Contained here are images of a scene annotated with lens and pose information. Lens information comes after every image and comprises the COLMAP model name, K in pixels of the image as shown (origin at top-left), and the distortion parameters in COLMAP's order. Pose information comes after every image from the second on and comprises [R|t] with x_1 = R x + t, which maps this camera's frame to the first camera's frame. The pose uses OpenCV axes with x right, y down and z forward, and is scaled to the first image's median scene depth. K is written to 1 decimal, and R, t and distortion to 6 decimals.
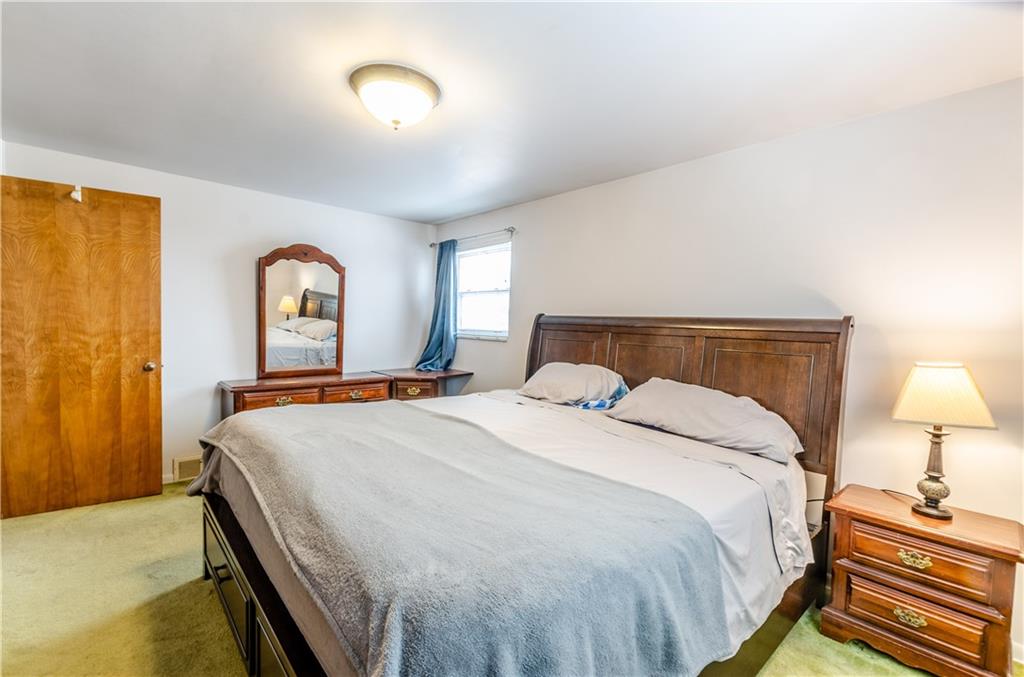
lens RADIAL K [[442.4, 0, 511.8], [0, 442.4, 337.8], [0, 0, 1]] dist [0.007467, -0.003651]
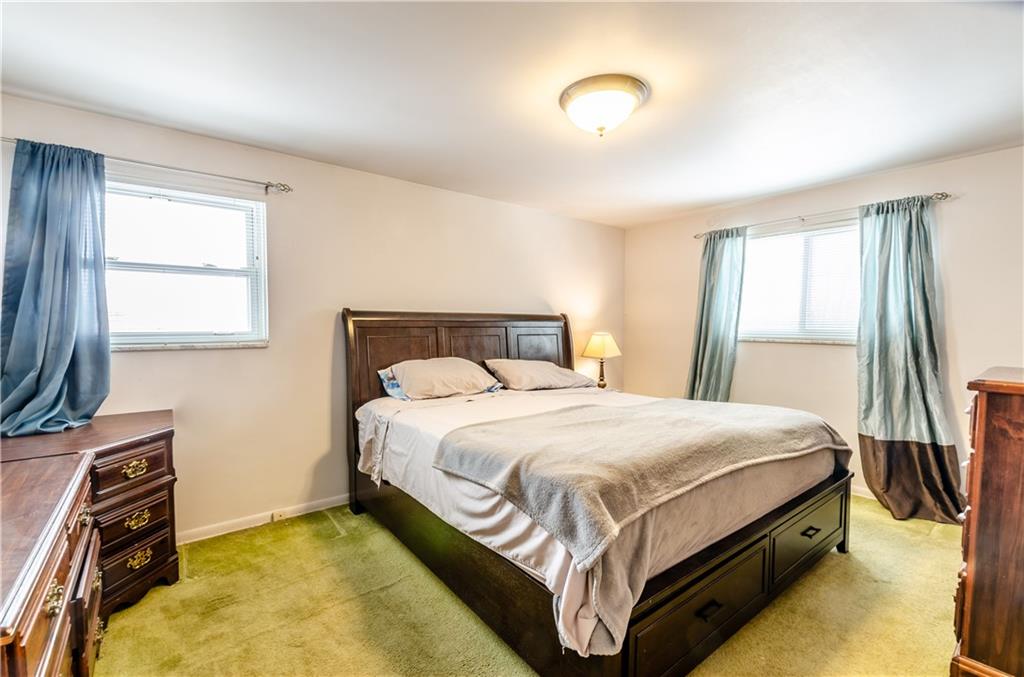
lens RADIAL K [[442.4, 0, 511.9], [0, 442.4, 339.8], [0, 0, 1]] dist [0.007467, -0.003651]
pose [[0.092233, -0.070416, 0.993245, -0.876116], [0.032761, 0.997171, 0.067652, -0.049862], [-0.995198, 0.026300, 0.094279, 0.733080]]
